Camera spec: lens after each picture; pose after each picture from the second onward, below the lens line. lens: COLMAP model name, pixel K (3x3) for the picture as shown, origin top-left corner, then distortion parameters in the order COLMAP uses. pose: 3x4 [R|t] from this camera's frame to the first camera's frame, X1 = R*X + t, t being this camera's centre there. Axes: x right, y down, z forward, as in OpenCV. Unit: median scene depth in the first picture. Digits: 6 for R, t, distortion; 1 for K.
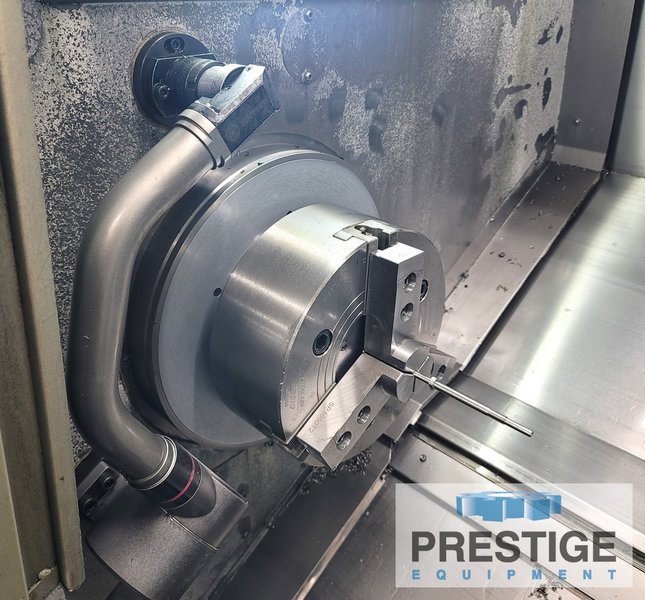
lens RADIAL K [[540.0, 0, 322.3], [0, 540.0, 304.2], [0, 0, 1]] dist [-0.028146, 0.000260]
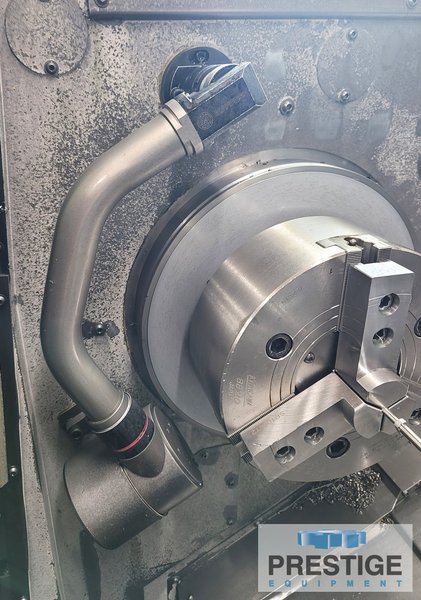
lens RADIAL K [[443.3, 0, 210.6], [0, 443.3, 295.5], [0, 0, 1]] dist [-0.027096, 0.027279]
pose [[0.858946, 0.178074, -0.480106, 0.261324], [-0.219262, 0.975187, -0.030573, 0.033523], [0.462749, 0.131530, 0.876677, 0.230109]]
